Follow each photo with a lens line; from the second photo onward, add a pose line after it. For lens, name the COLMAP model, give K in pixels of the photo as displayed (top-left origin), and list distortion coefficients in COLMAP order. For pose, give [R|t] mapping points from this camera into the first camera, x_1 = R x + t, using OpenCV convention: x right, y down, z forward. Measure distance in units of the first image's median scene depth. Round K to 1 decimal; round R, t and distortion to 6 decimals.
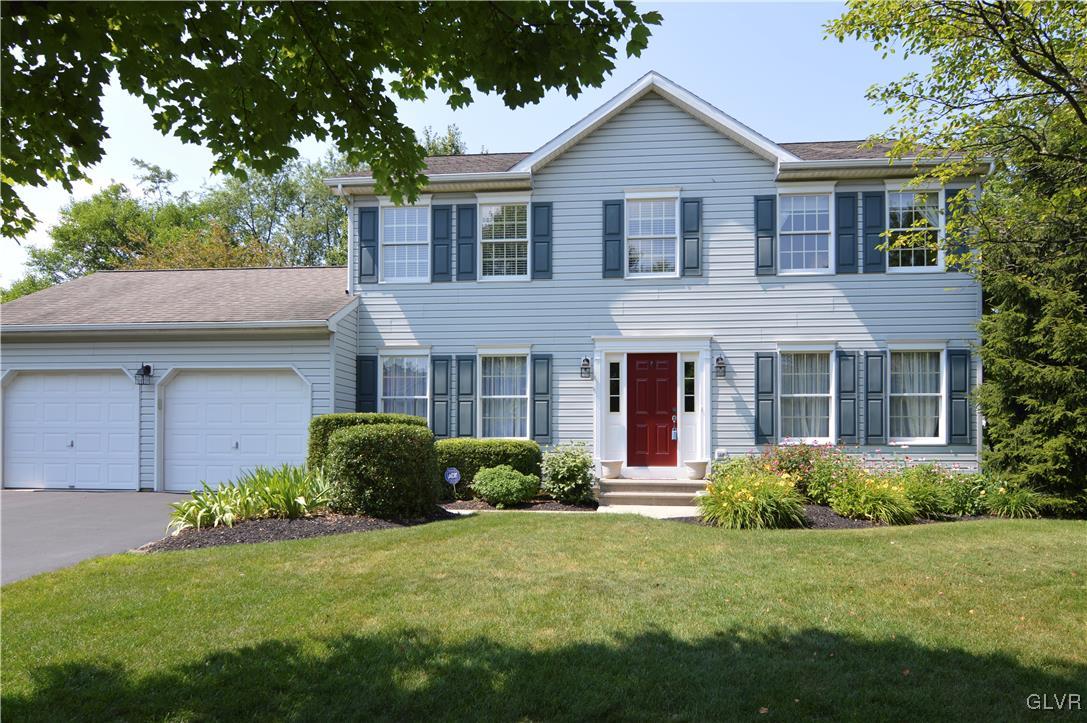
lens RADIAL K [[642.9, 0, 559.8], [0, 642.9, 448.2], [0, 0, 1]] dist [-0.016866, 0.003965]
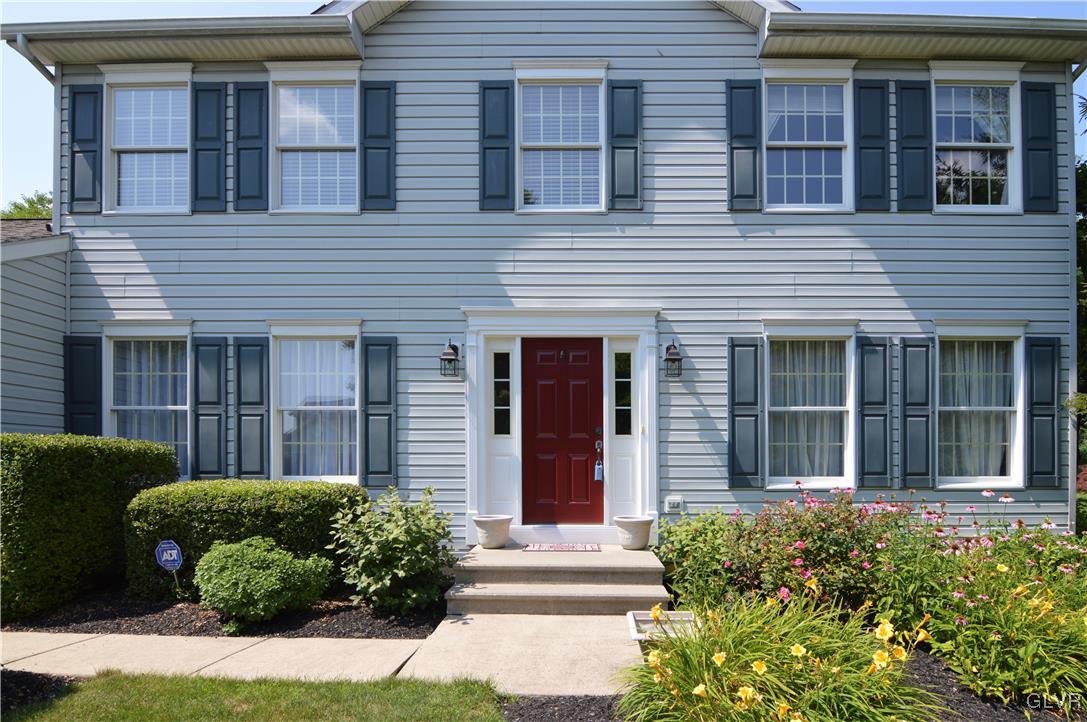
lens RADIAL K [[581.5, 0, 599.7], [0, 581.5, 456.9], [0, 0, 1]] dist [-0.017297, -0.004365]
pose [[0.993692, -0.000776, 0.112139, 0.118562], [0.001771, 0.999960, -0.008775, -0.030621], [-0.112127, 0.008918, 0.993654, 0.458008]]
